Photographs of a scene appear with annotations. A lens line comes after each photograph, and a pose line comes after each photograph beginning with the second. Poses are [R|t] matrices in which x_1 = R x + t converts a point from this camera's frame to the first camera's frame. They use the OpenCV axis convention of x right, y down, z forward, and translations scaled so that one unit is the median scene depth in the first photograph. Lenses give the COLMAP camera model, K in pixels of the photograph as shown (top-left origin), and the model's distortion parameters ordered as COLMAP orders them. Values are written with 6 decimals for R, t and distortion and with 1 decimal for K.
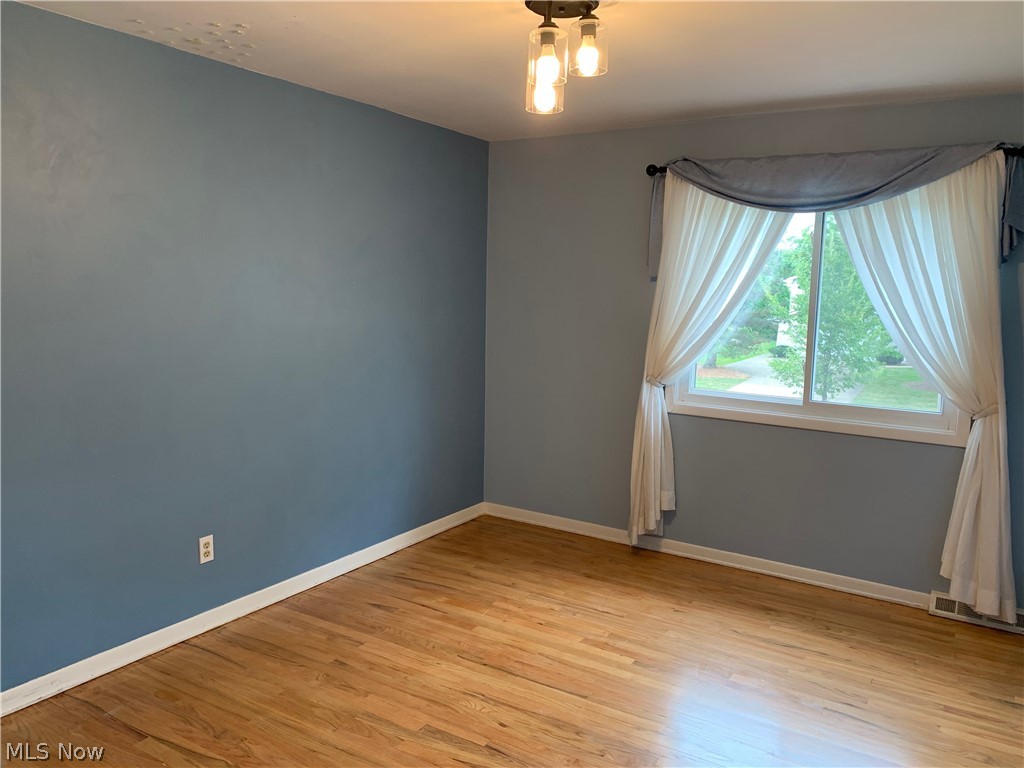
lens RADIAL K [[783.3, 0, 512.3], [0, 783.3, 383.9], [0, 0, 1]] dist [0.013493, -0.003656]
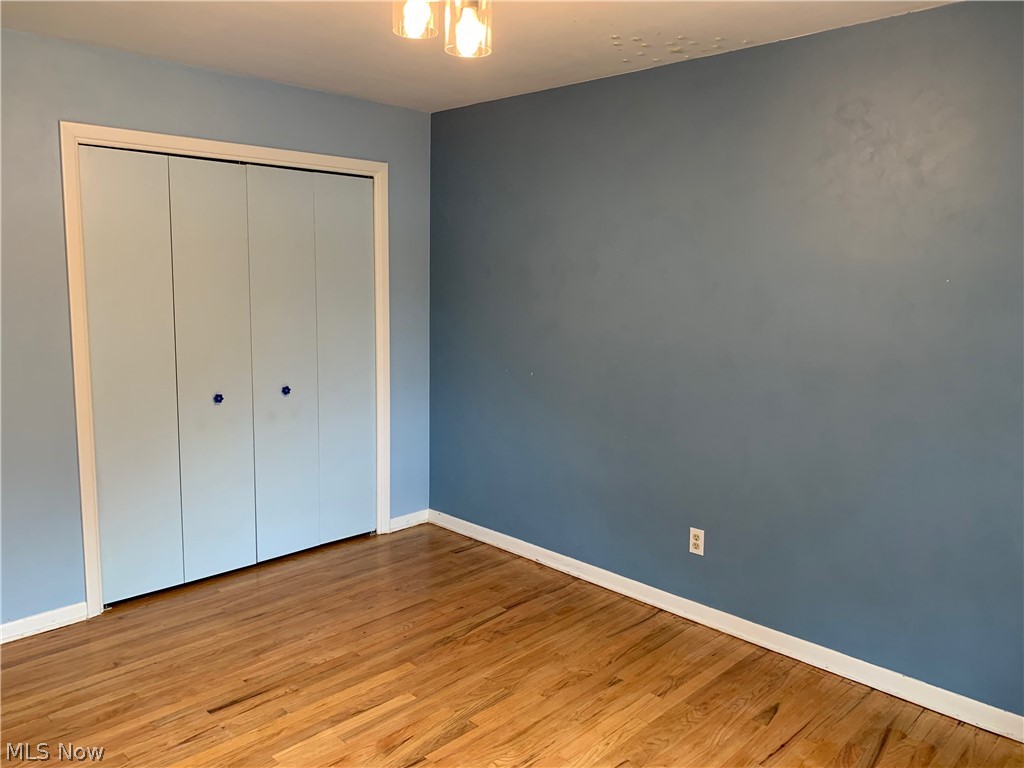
lens RADIAL K [[783.3, 0, 512.4], [0, 783.3, 383.7], [0, 0, 1]] dist [0.013493, -0.003656]
pose [[-0.210031, 0.117780, -0.970574, 0.657919], [-0.145051, 0.977978, 0.150067, -0.113249], [0.966875, 0.172301, -0.188322, 0.975290]]
